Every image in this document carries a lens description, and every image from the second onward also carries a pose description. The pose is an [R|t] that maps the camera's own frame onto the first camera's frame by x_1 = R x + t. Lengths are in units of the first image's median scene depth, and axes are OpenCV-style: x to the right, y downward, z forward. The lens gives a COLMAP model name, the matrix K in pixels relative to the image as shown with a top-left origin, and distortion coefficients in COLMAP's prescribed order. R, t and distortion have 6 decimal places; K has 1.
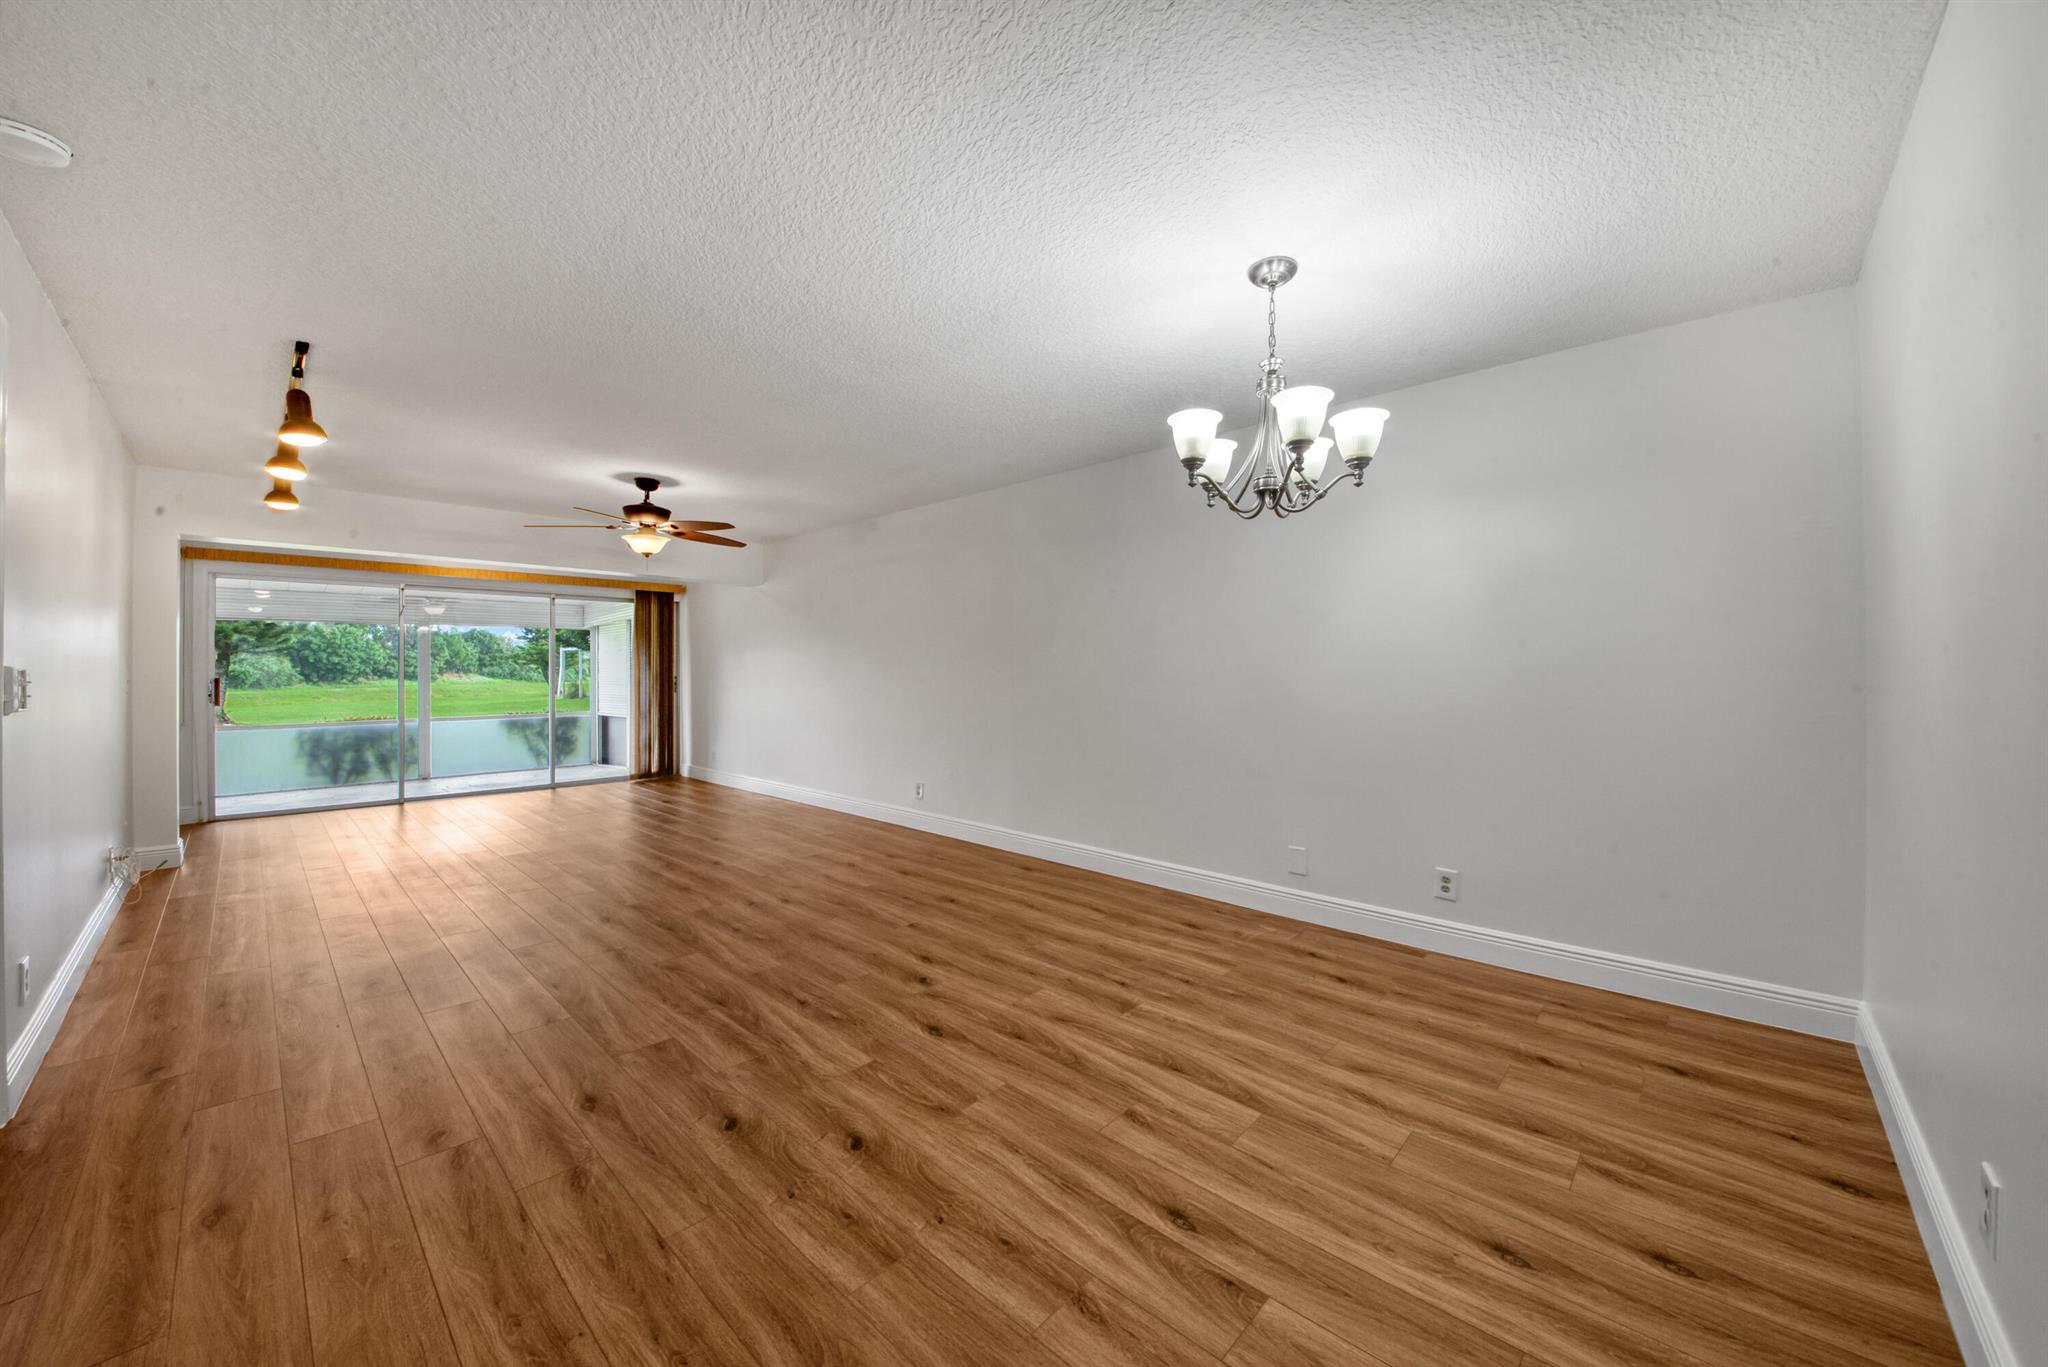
lens RADIAL K [[741.5, 0, 1025.3], [0, 741.5, 670.6], [0, 0, 1]] dist [-0.041466, -0.000636]
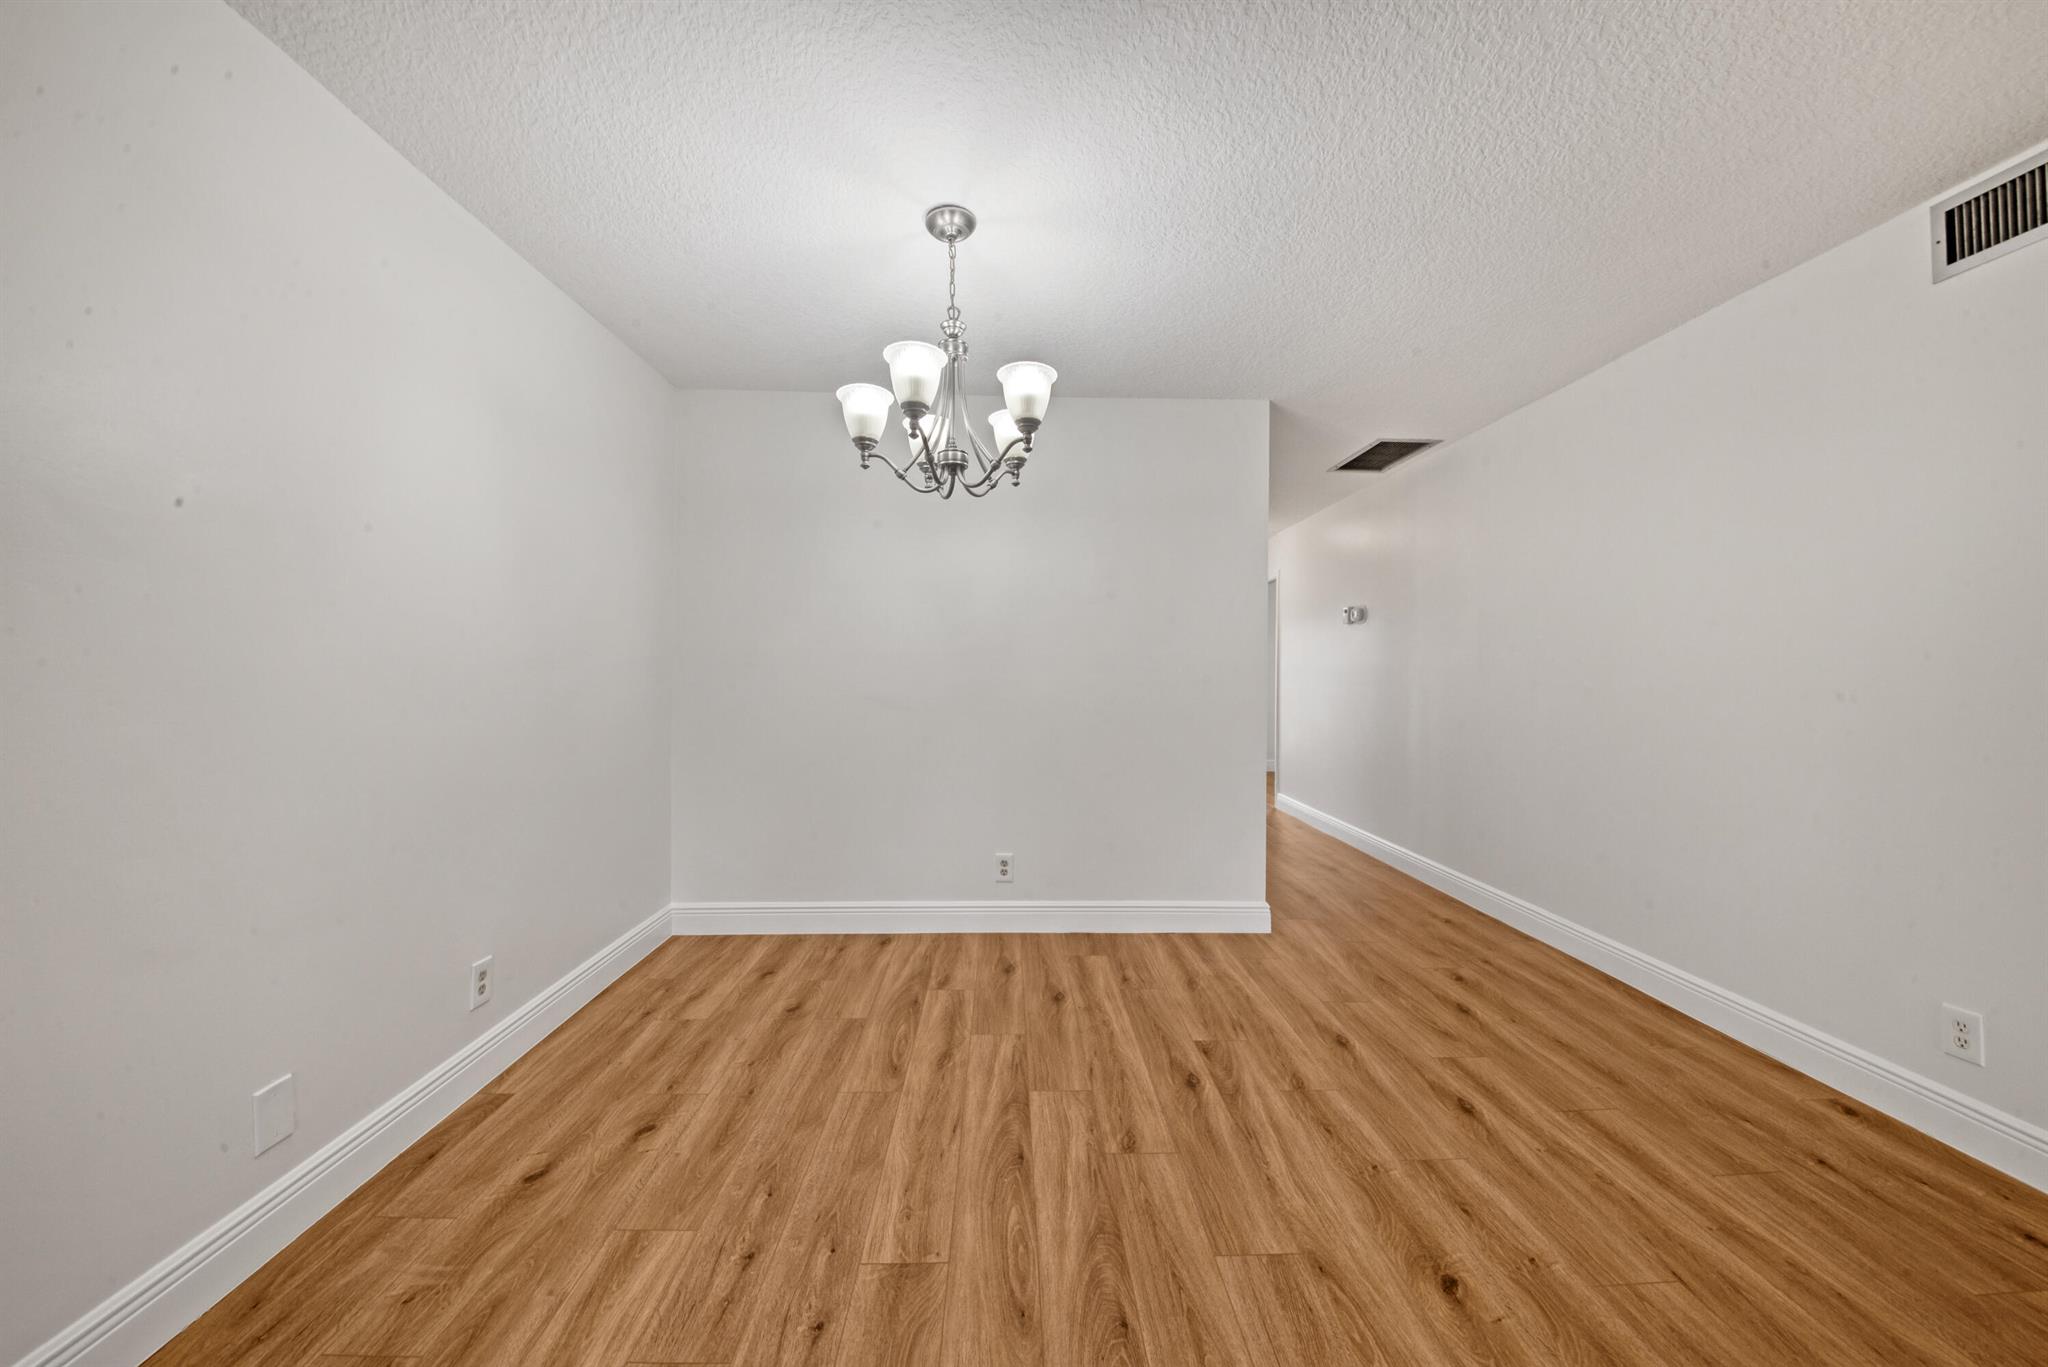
lens RADIAL K [[741.5, 0, 1021.9], [0, 741.5, 677.8], [0, 0, 1]] dist [-0.041466, -0.000636]
pose [[-0.707118, -0.009704, 0.707029, -0.409326], [0.005996, 0.999788, 0.019719, -0.014604], [-0.707070, 0.018183, -0.706910, 1.730338]]
